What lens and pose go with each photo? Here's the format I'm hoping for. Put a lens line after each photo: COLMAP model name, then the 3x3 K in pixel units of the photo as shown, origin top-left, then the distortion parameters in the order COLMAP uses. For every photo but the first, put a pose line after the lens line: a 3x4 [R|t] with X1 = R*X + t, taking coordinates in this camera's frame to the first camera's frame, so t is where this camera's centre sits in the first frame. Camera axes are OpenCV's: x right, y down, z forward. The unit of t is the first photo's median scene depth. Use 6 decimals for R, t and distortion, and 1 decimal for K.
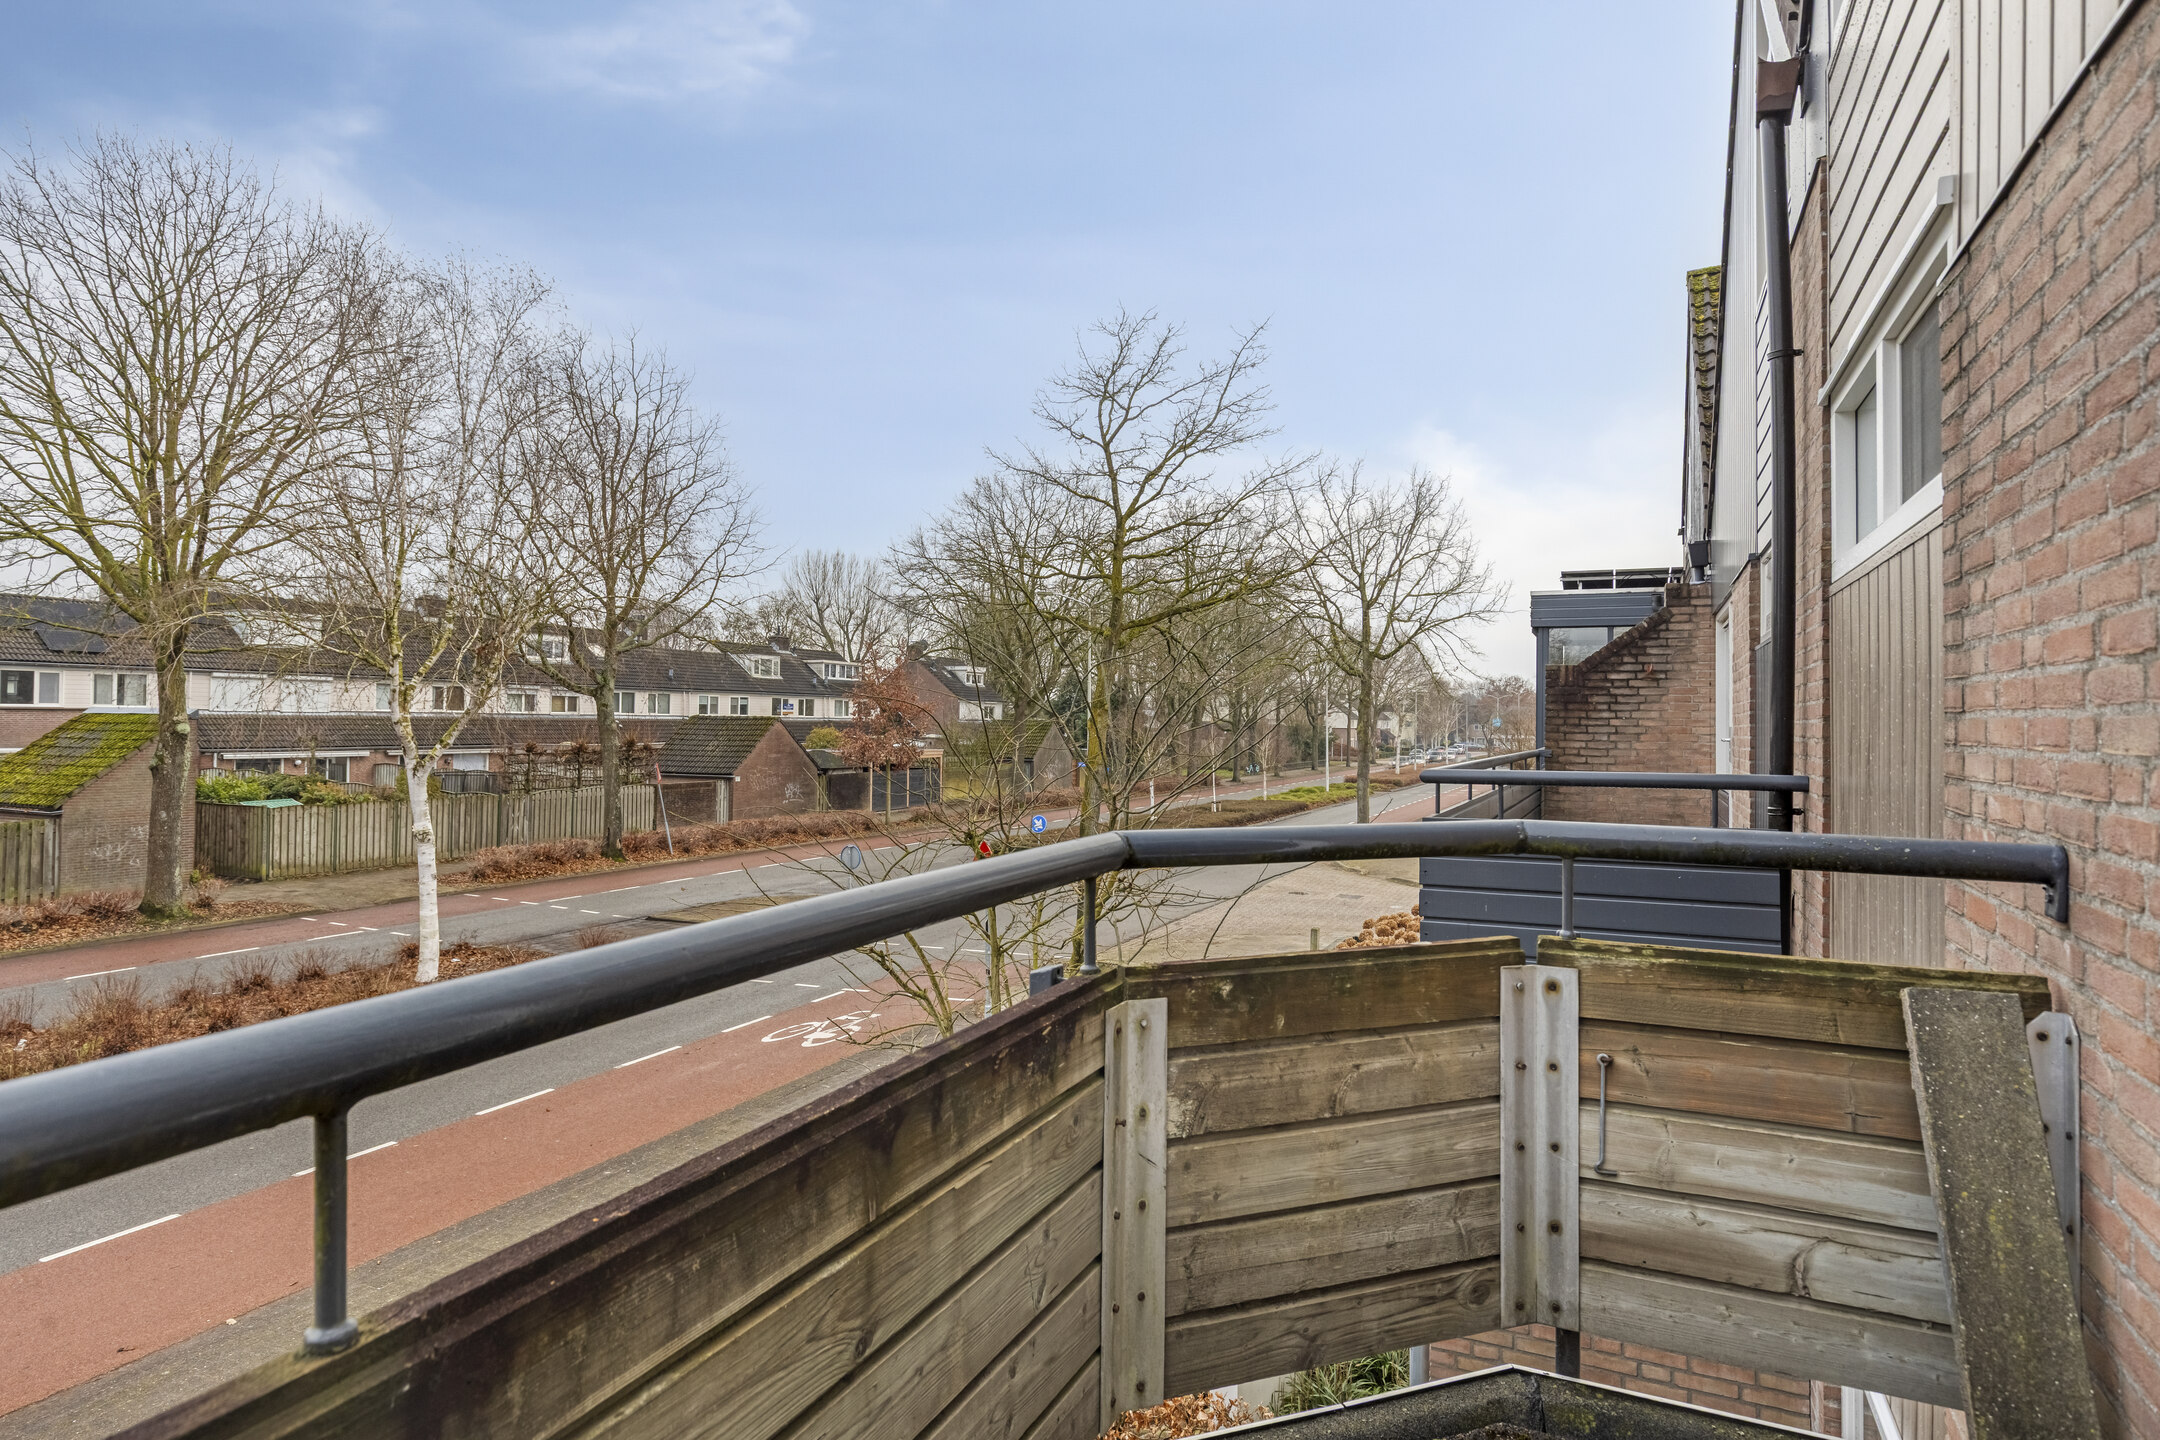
lens RADIAL K [[1204.4, 0, 1073.4], [0, 1204.4, 716.5], [0, 0, 1]] dist [0.007793, 0.000899]
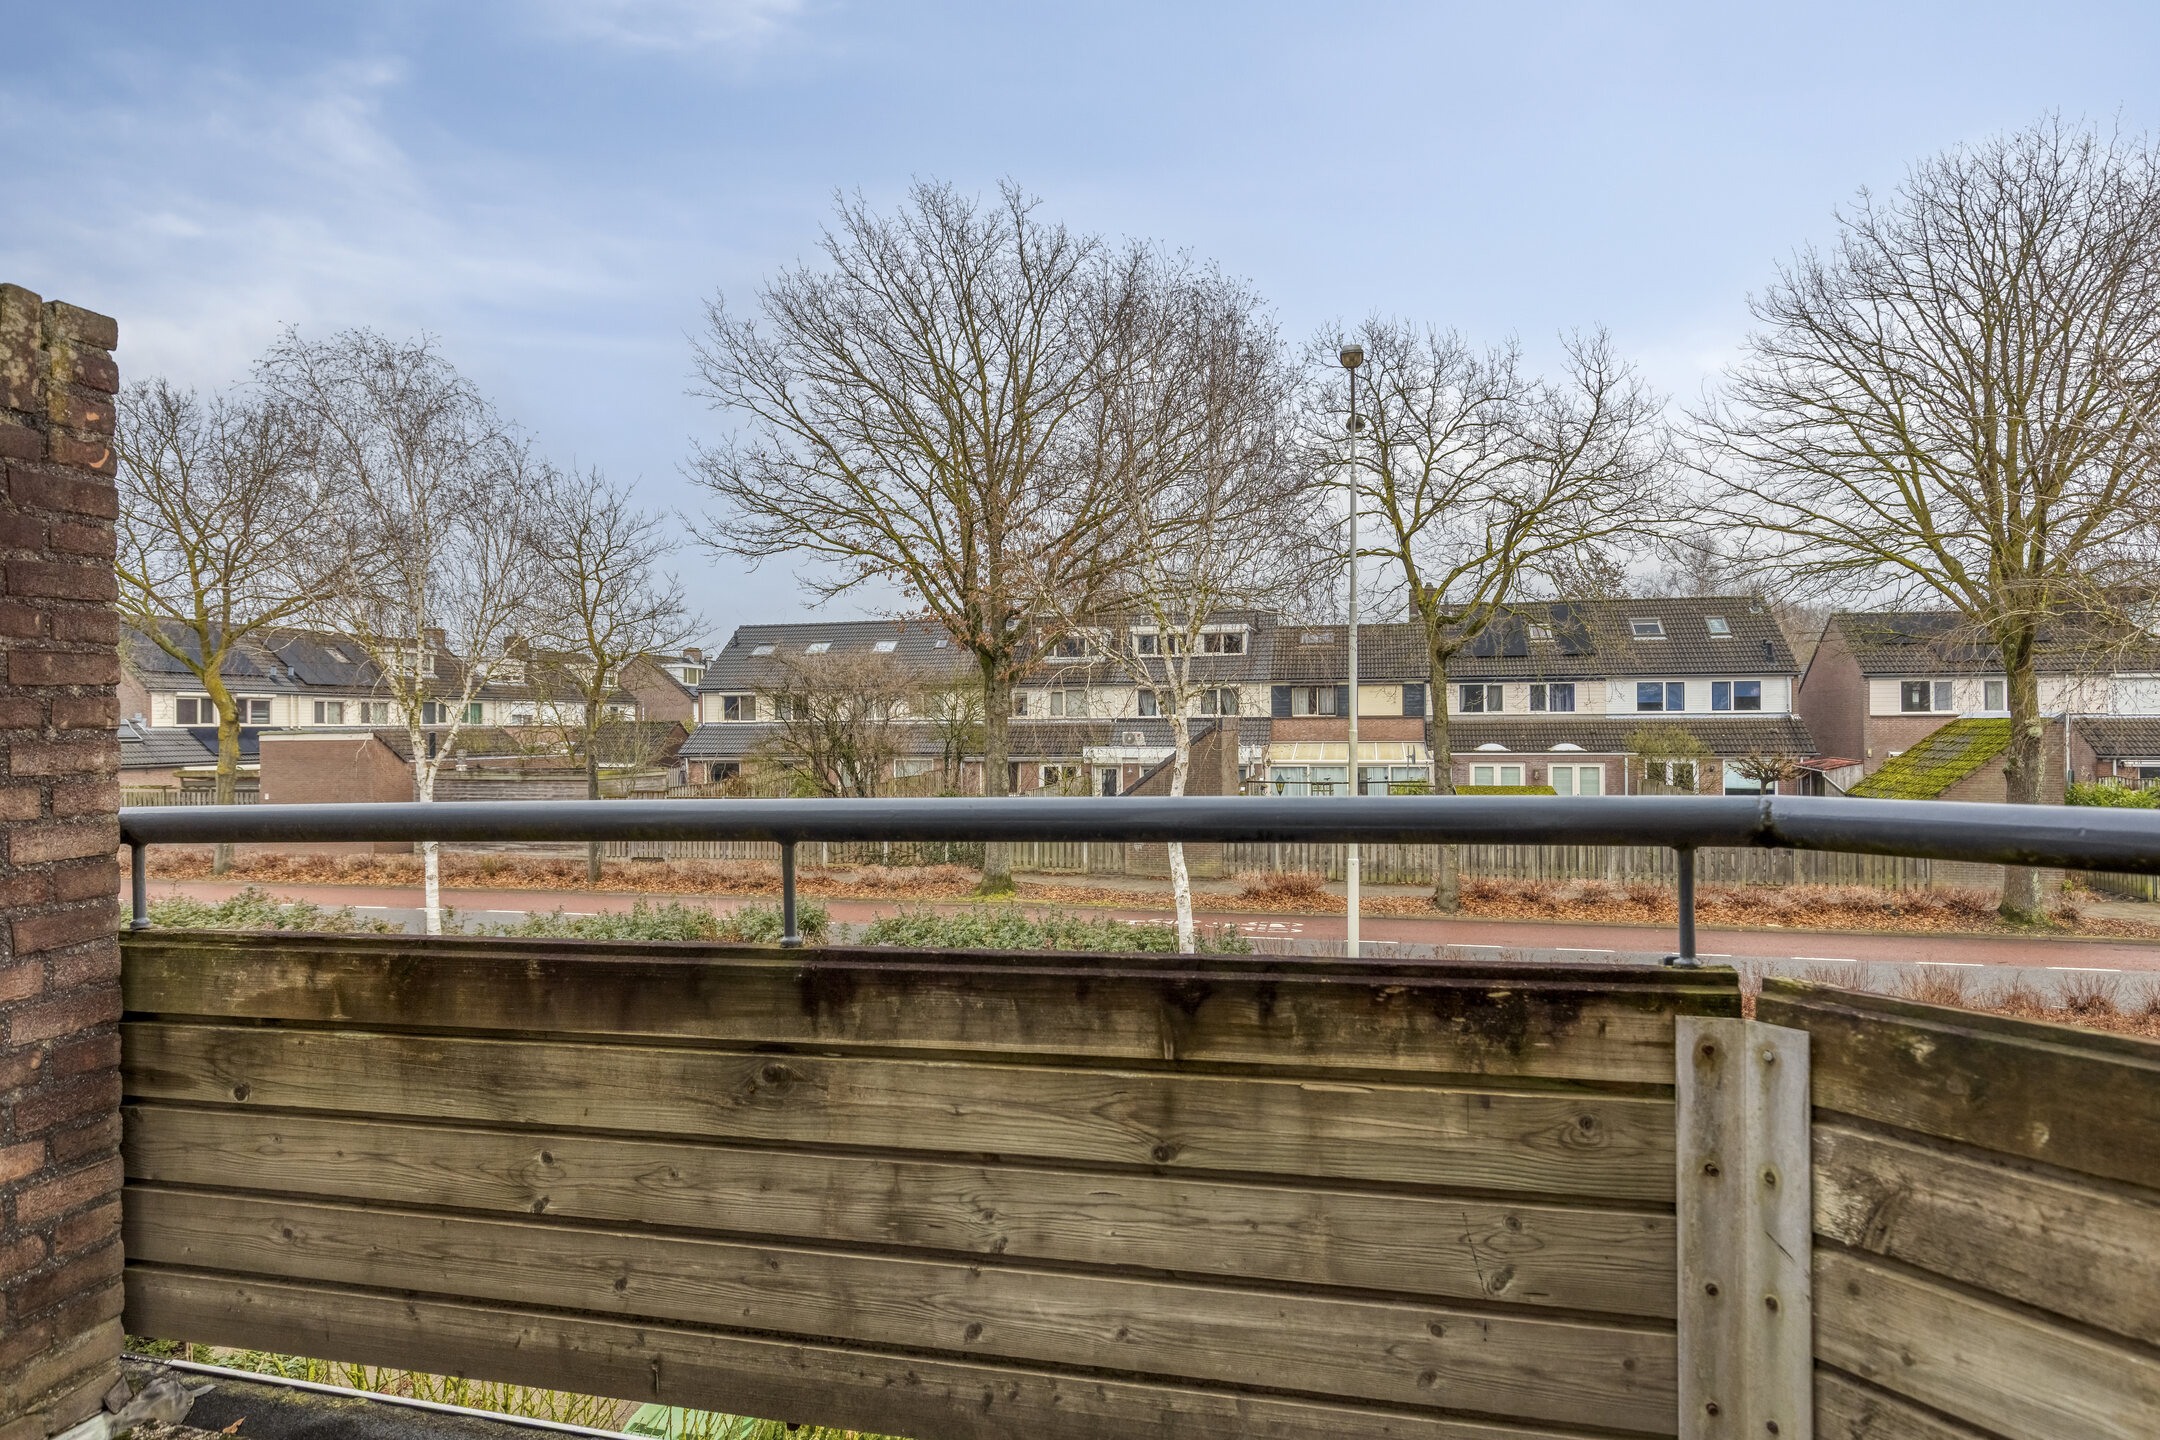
lens RADIAL K [[1213.2, 0, 1080.0], [0, 1213.2, 720.0], [0, 0, 1]] dist [0.005332, 0.001628]
pose [[0.199076, -0.016108, -0.979852, 0.084405], [0.011343, 0.999836, -0.014132, 0.006525], [0.979918, -0.008301, 0.199226, 0.052635]]
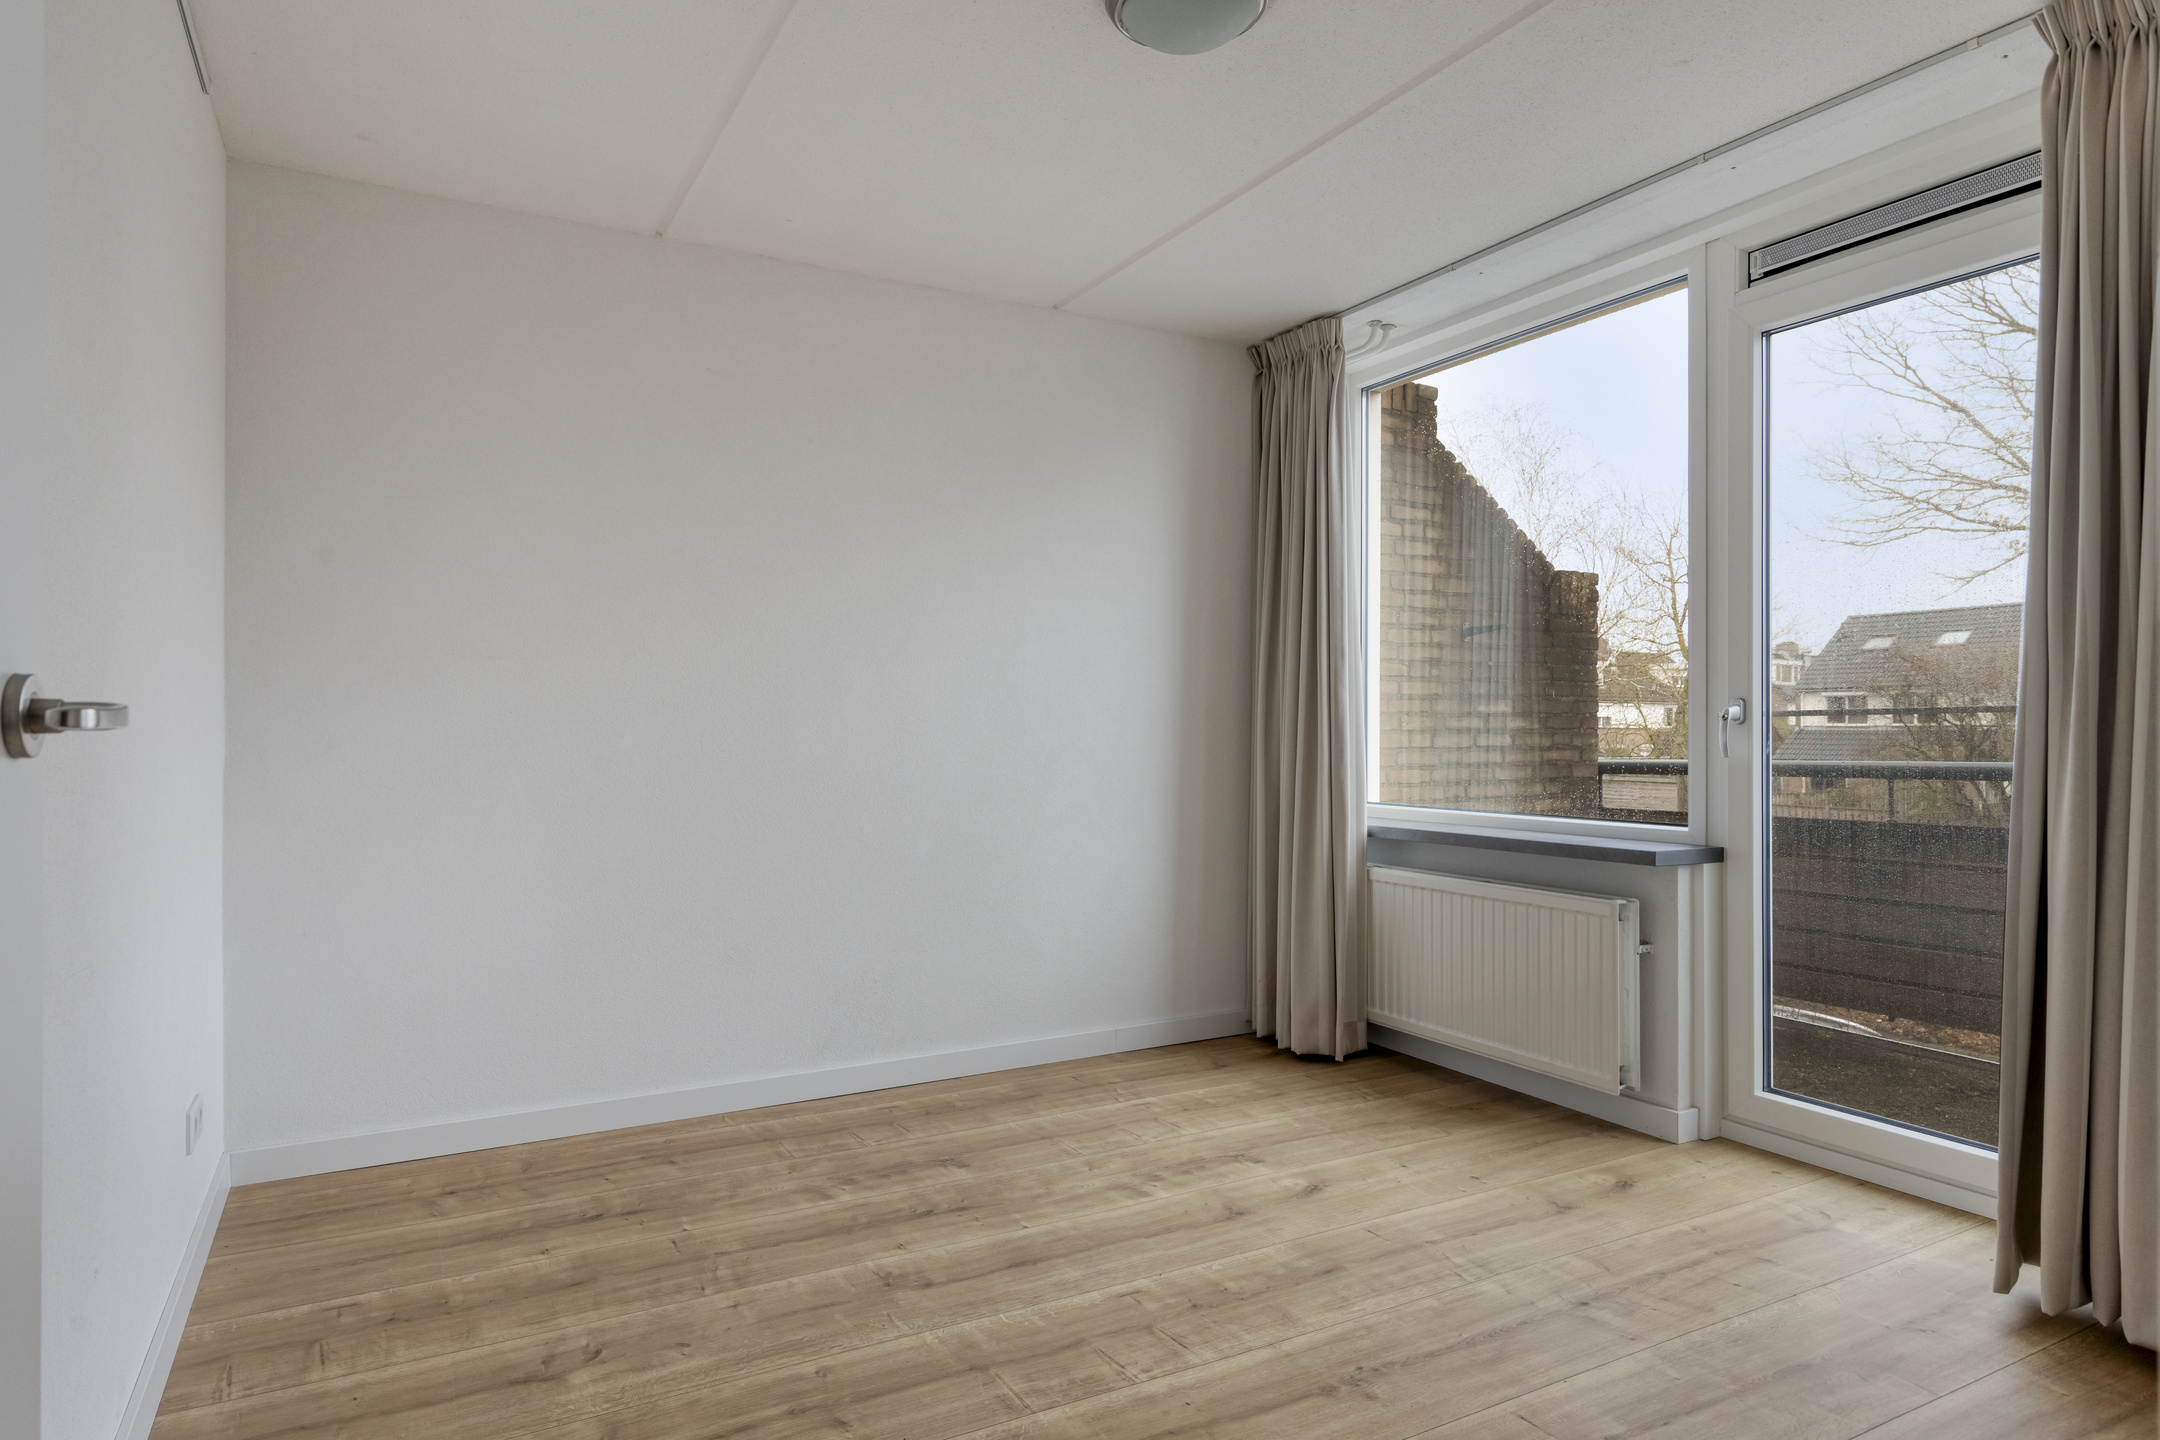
lens RADIAL K [[1242.9, 0, 1080.0], [0, 1242.9, 720.0], [0, 0, 1]] dist [-0.003193, -0.001244]
pose [[-0.585672, -0.019129, -0.810323, 0.296497], [-0.009132, 0.999814, -0.017002, 0.009039], [0.810497, -0.002558, -0.585737, 0.063853]]
